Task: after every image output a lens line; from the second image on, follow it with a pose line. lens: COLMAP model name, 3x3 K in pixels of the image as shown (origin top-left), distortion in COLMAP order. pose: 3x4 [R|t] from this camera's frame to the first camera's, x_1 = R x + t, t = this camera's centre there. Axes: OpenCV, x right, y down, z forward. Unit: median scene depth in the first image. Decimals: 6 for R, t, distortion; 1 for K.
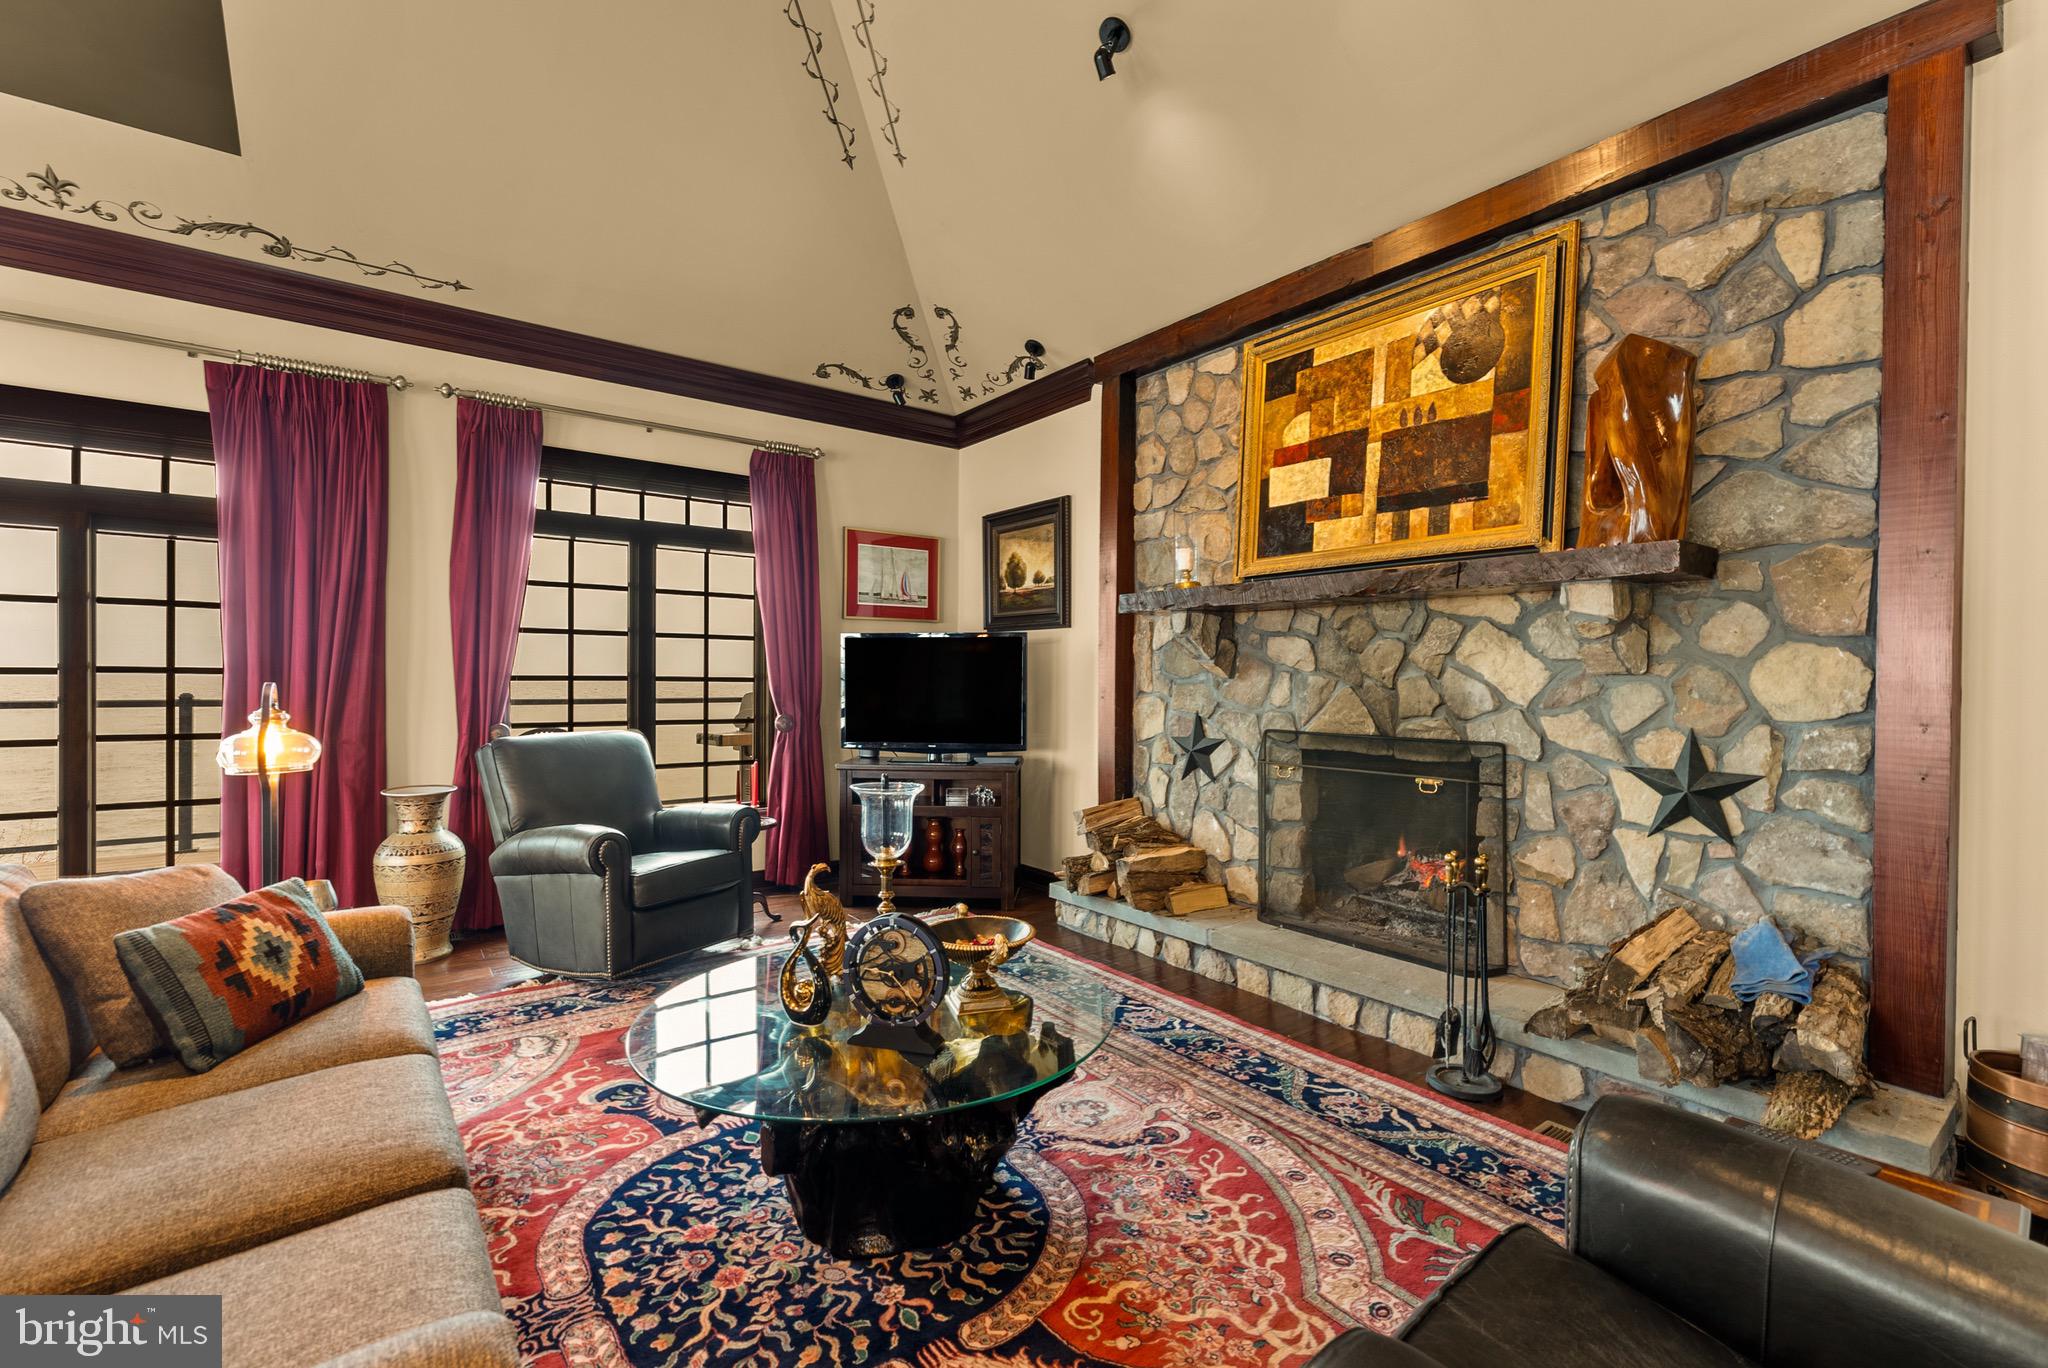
lens RADIAL K [[871.8, 0, 1142.7], [0, 871.8, 685.7], [0, 0, 1]] dist [-0.000477, -0.000031]
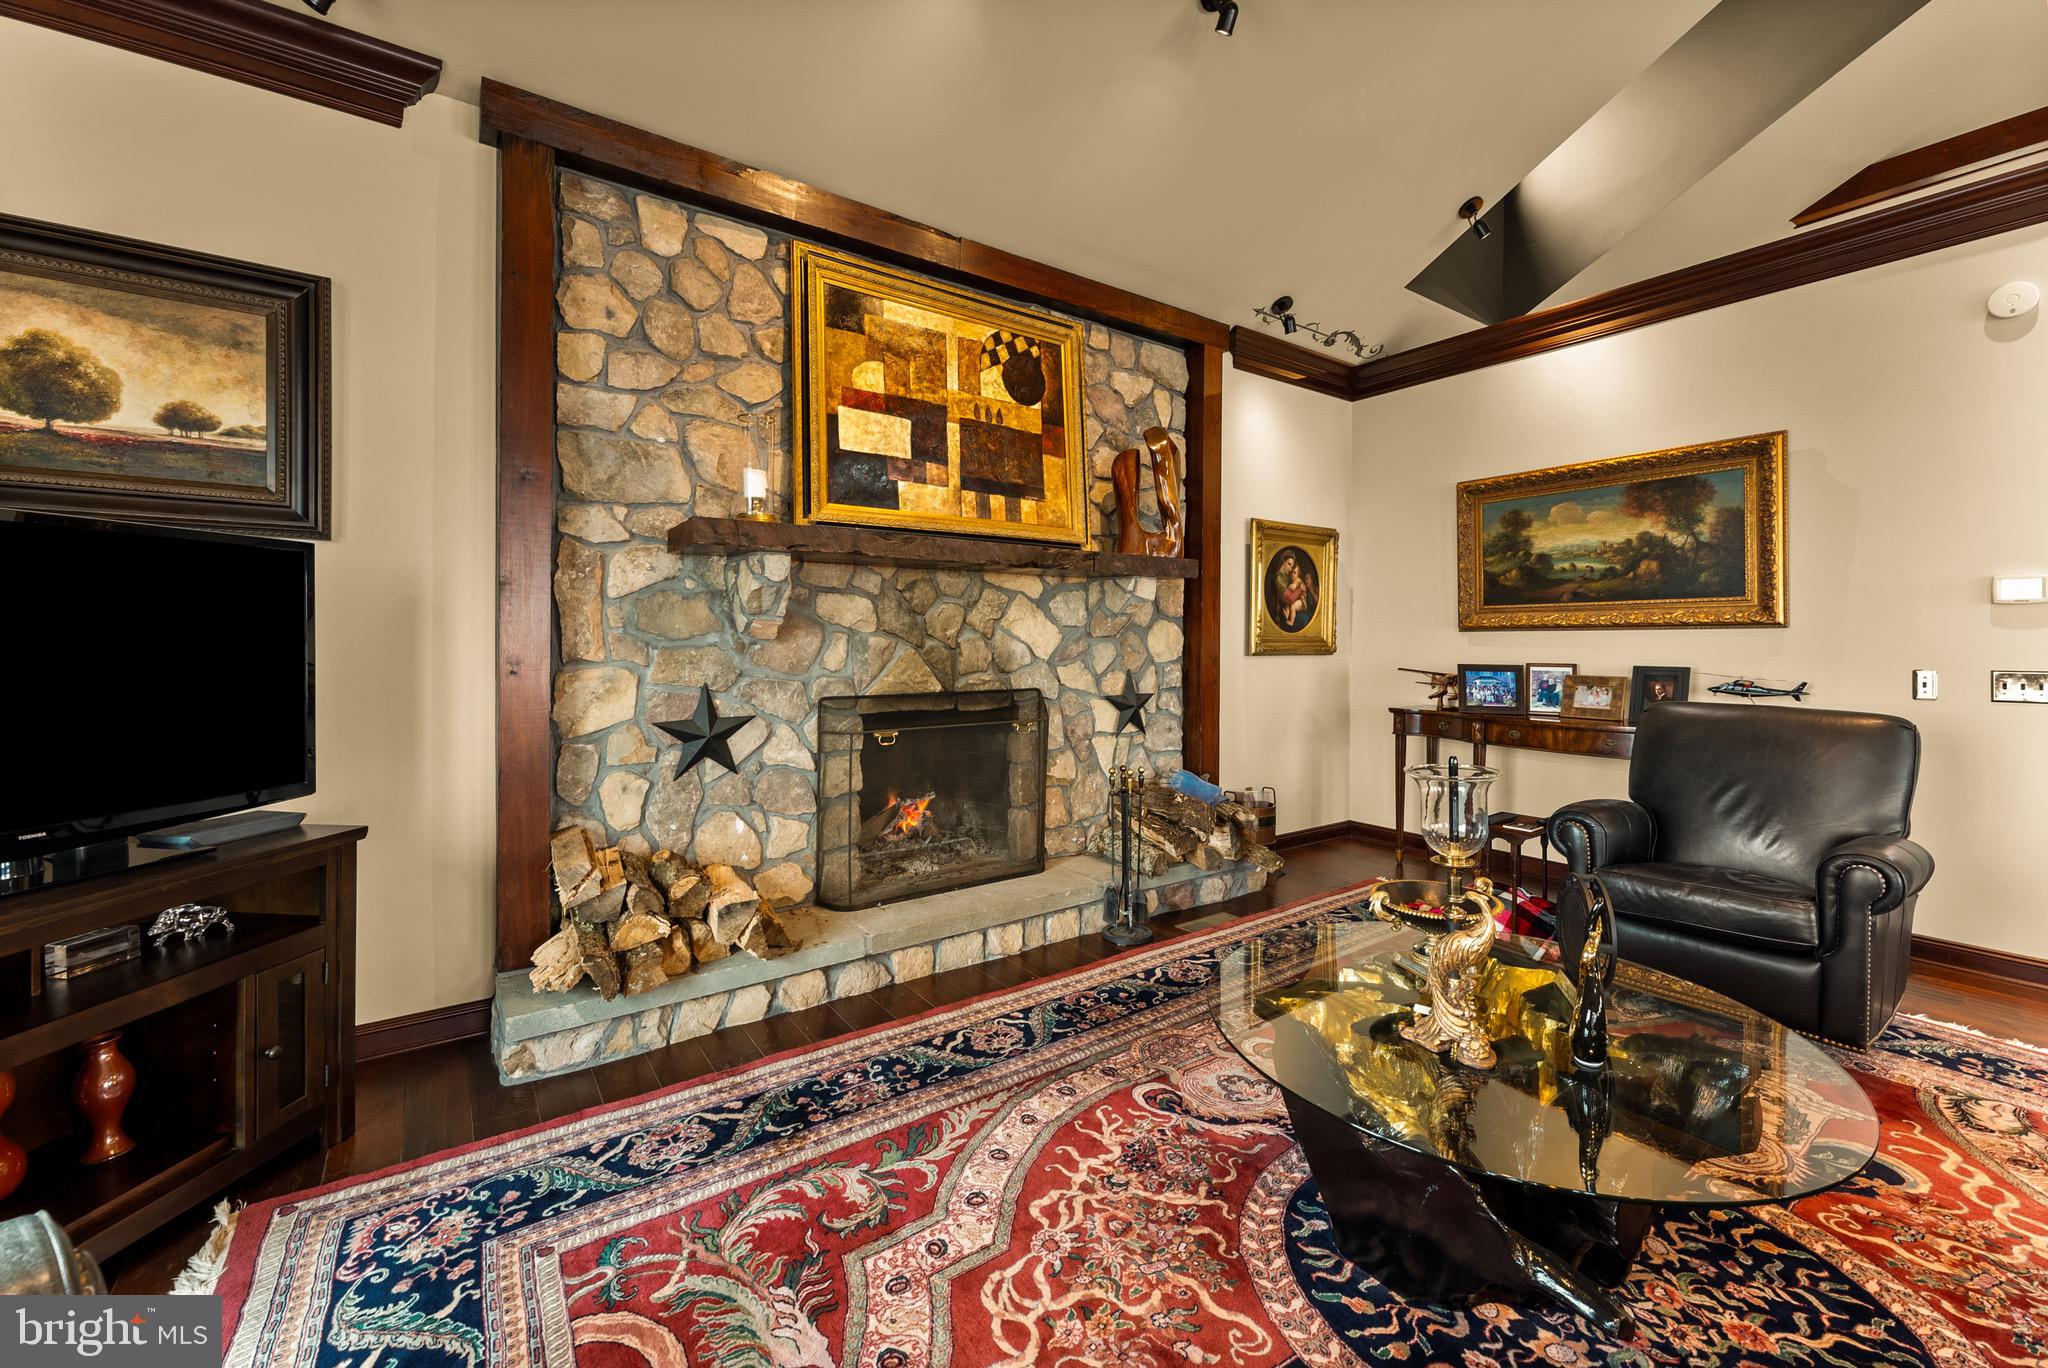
lens RADIAL K [[783.3, 0, 942.6], [0, 783.3, 644.7], [0, 0, 1]] dist [0.000743, -0.000008]
pose [[0.171784, -0.010249, 0.985081, -0.685116], [0.007241, 0.999932, 0.009141, -0.010555], [-0.985108, 0.005563, 0.171847, 0.824713]]
